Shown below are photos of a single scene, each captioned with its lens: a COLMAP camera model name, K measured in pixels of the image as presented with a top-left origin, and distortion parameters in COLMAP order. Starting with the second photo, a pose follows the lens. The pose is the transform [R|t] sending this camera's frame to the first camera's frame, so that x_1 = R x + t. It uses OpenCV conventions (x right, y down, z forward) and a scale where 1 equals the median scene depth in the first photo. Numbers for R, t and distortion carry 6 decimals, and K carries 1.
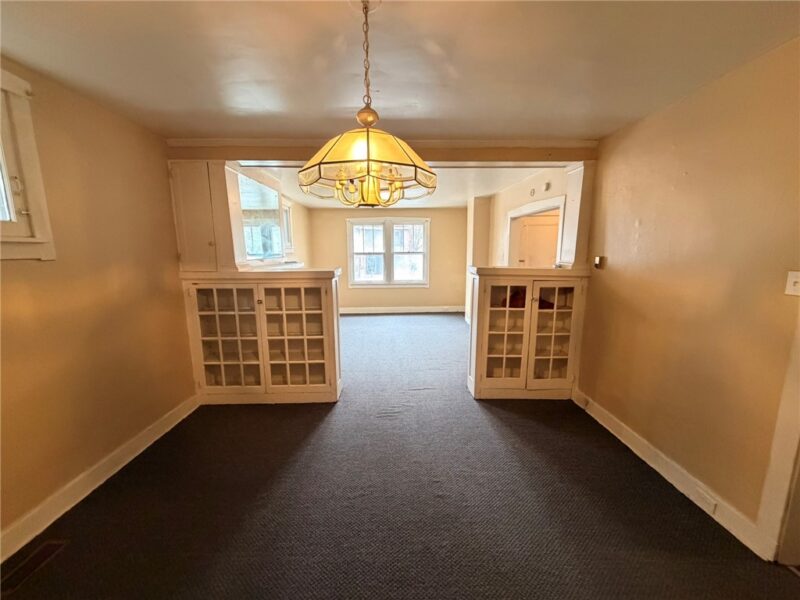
lens RADIAL K [[320.6, 0, 399.3], [0, 320.6, 300.5], [0, 0, 1]] dist [-0.000694, 0.000019]
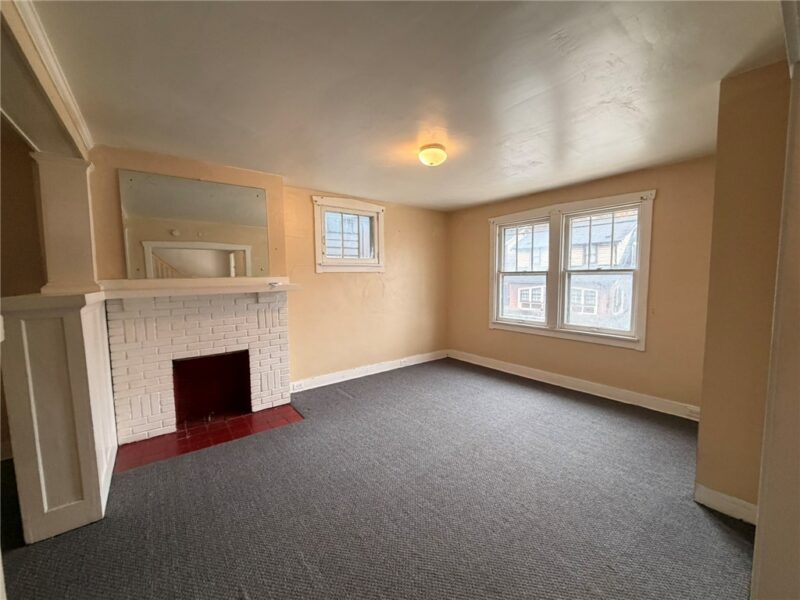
lens RADIAL K [[320.6, 0, 401.2], [0, 320.6, 300.5], [0, 0, 1]] dist [-0.000694, 0.000019]
pose [[0.609431, 0.062445, -0.790376, 0.232782], [-0.123731, 0.992170, -0.017016, -0.059758], [0.783125, 0.108164, 0.612385, 0.476702]]
